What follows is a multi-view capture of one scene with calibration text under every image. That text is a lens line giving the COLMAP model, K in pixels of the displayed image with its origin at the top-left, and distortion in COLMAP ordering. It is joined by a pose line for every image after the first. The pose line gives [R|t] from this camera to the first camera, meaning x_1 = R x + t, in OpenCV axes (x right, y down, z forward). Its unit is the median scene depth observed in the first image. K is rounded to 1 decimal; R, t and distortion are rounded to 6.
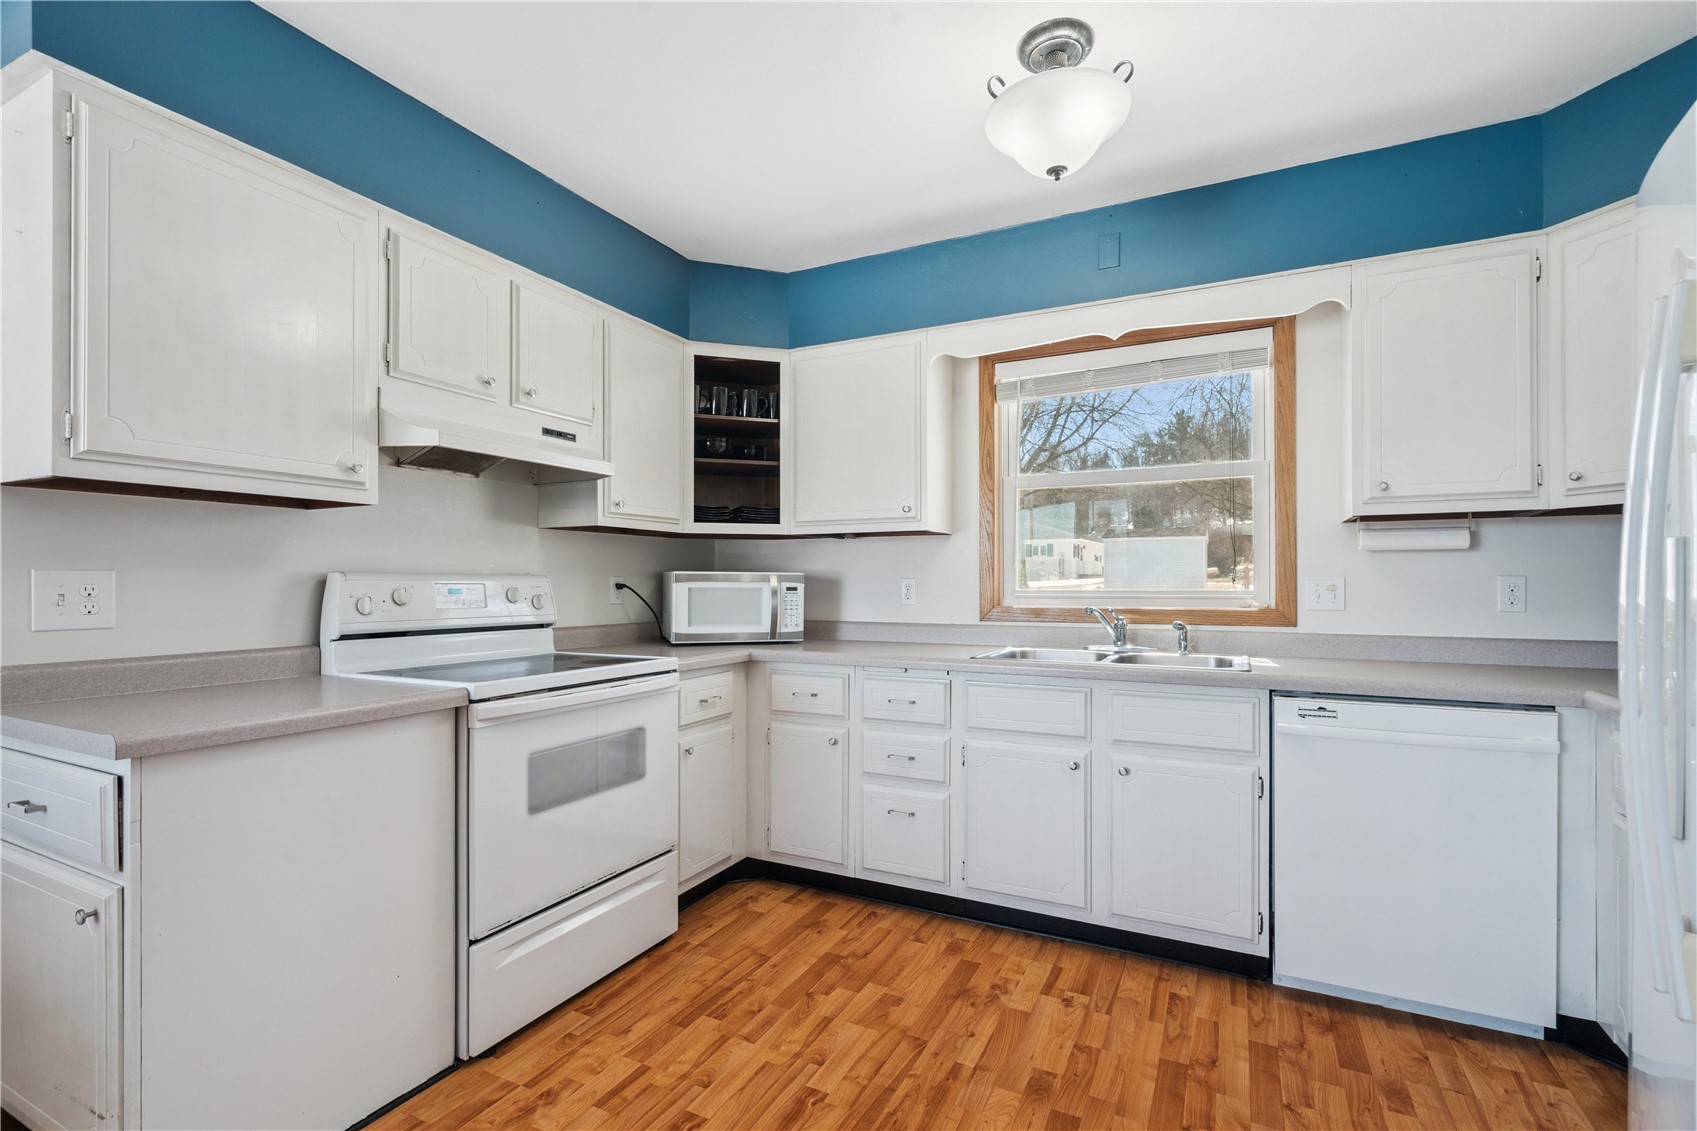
lens RADIAL K [[767.3, 0, 852.0], [0, 767.3, 577.9], [0, 0, 1]] dist [-0.002799, 0.000634]
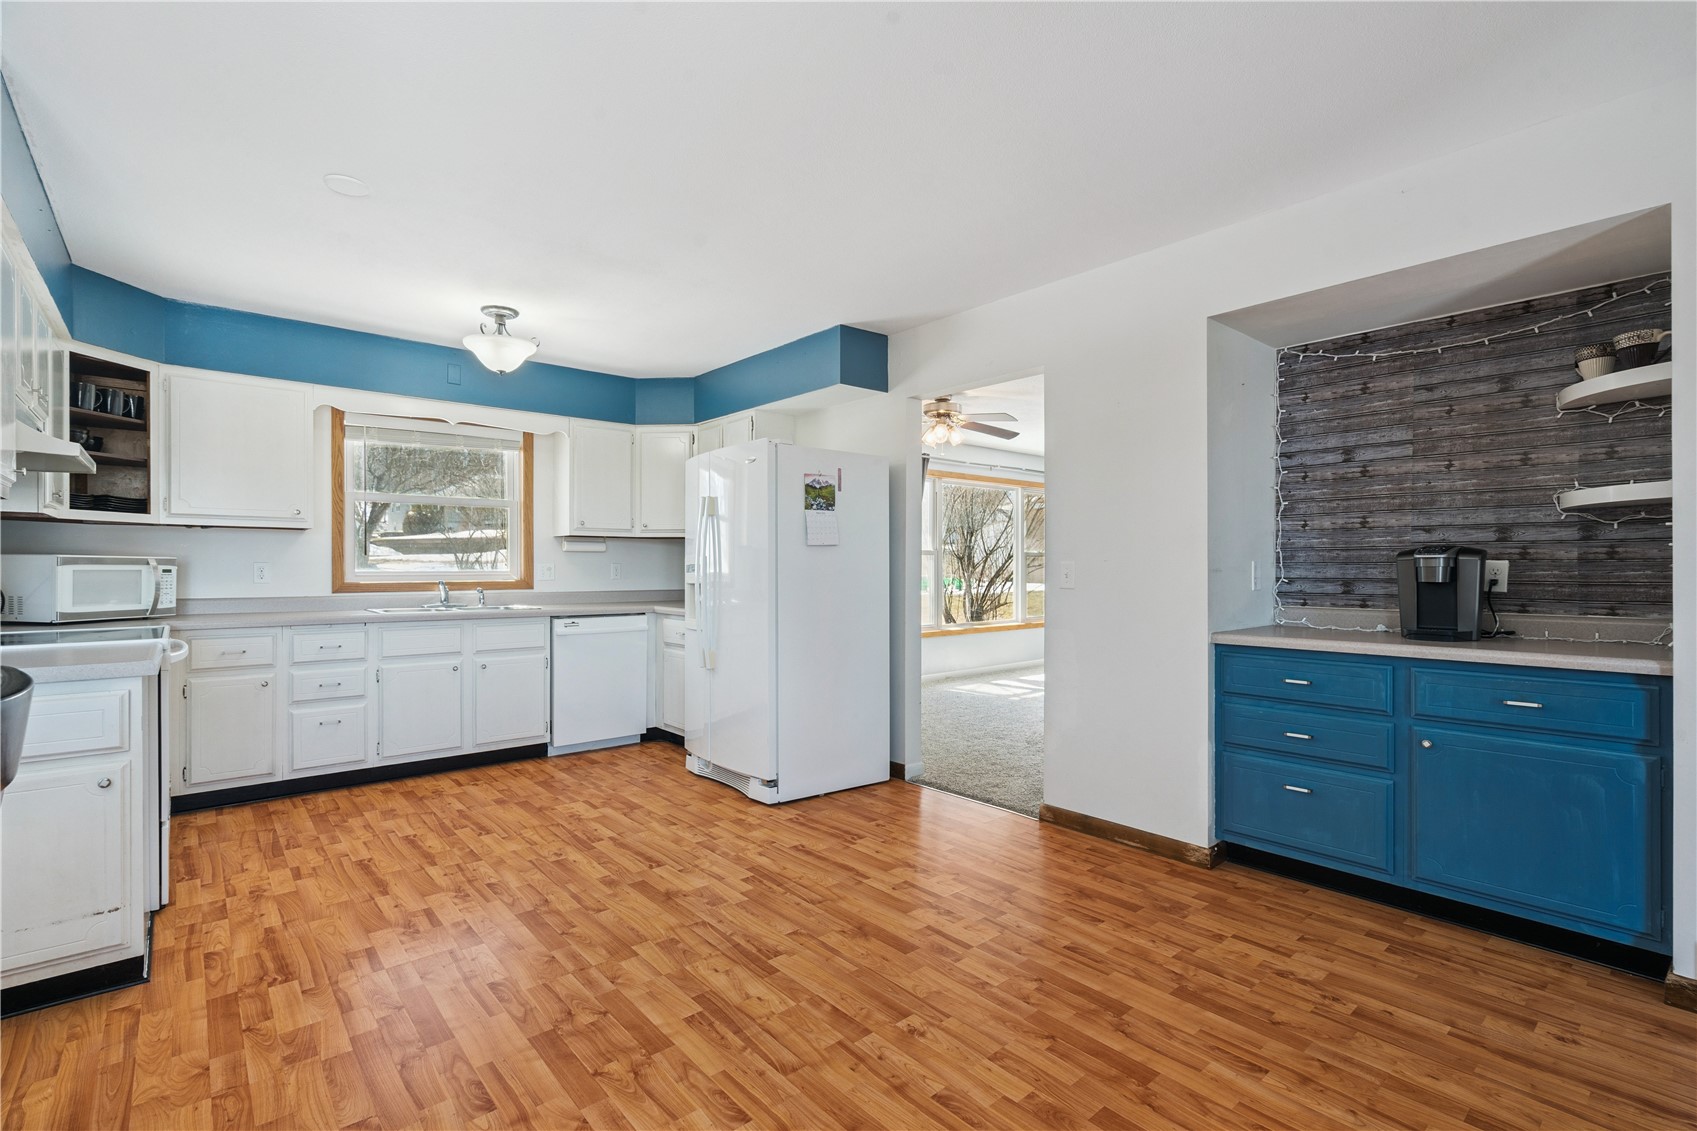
lens RADIAL K [[774.6, 0, 848.5], [0, 774.6, 565.5], [0, 0, 1]] dist [-0.002979, 0.000429]
pose [[0.382763, 0.001532, 0.923845, -1.081153], [-0.008982, 0.999958, 0.002063, -0.008123], [-0.923803, -0.009088, 0.382761, -0.565219]]
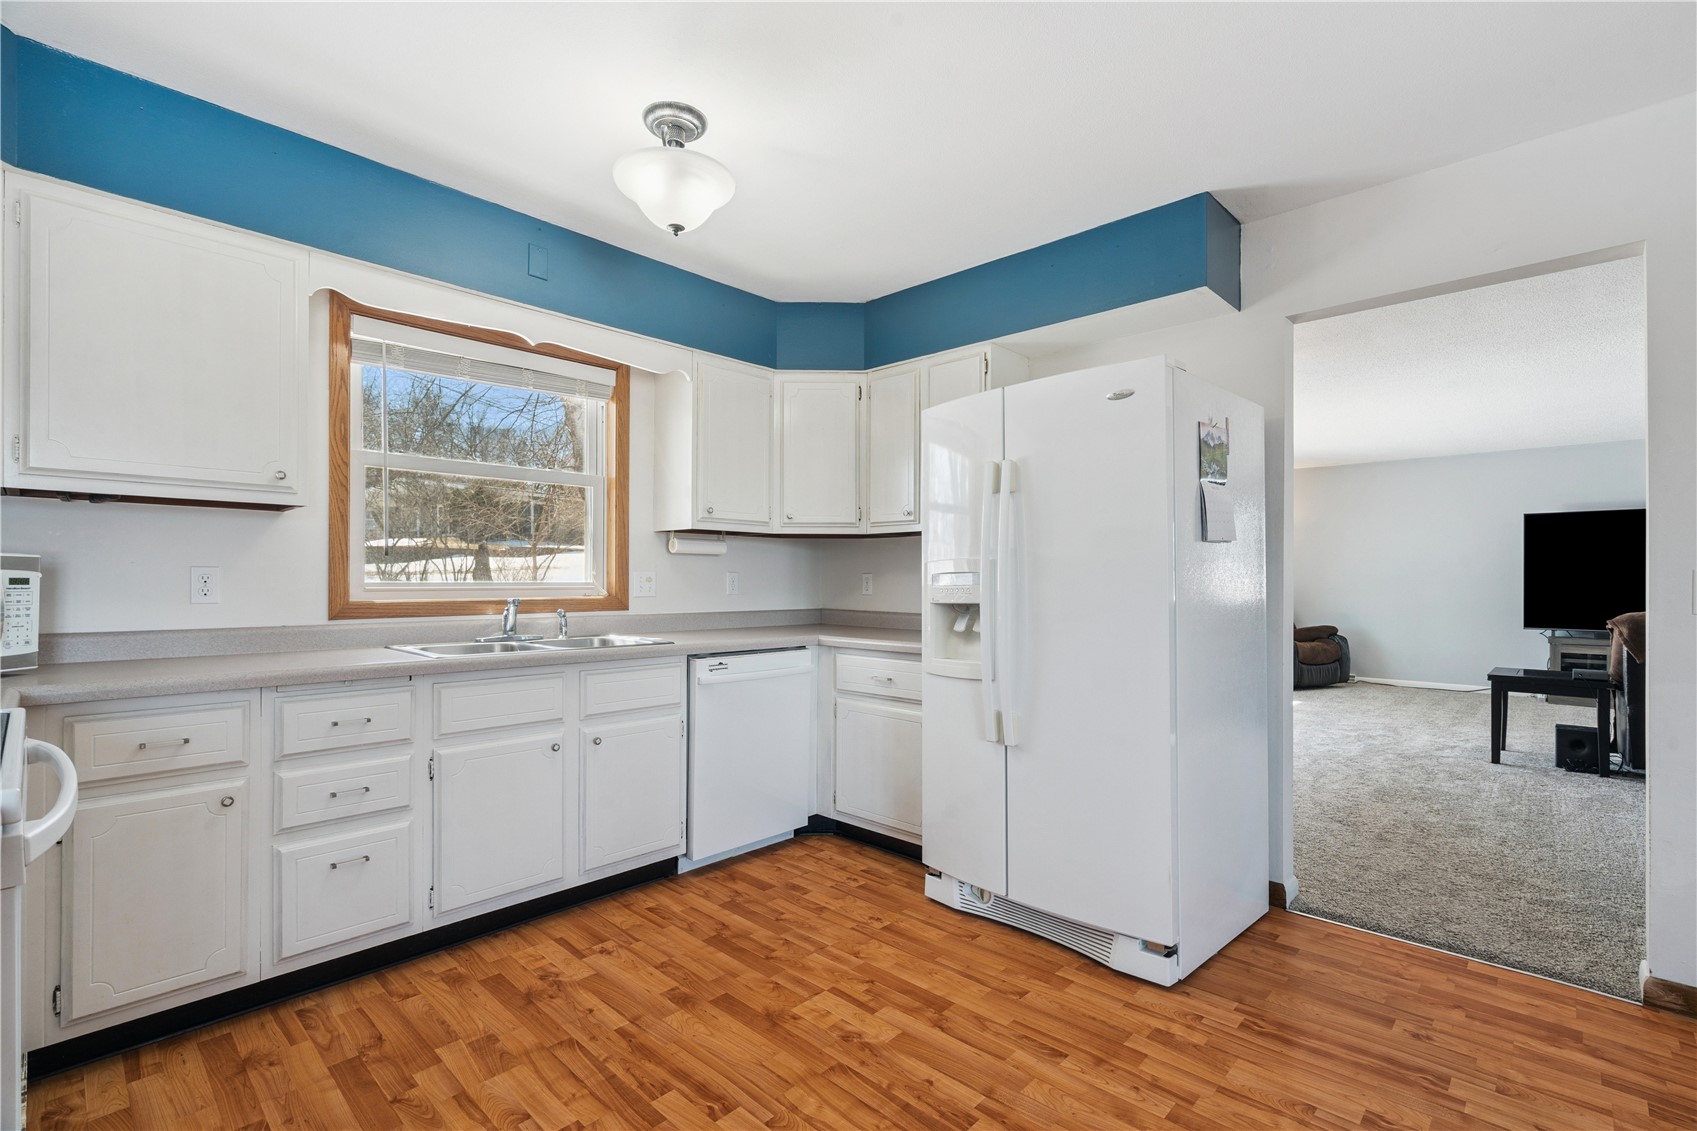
lens RADIAL K [[766.8, 0, 850.4], [0, 766.8, 575.0], [0, 0, 1]] dist [-0.002873, -0.000298]
pose [[0.285958, 0.006576, 0.958219, -0.642341], [-0.011582, 0.999927, -0.003406, 0.005694], [-0.958172, -0.010125, 0.286014, 0.324047]]
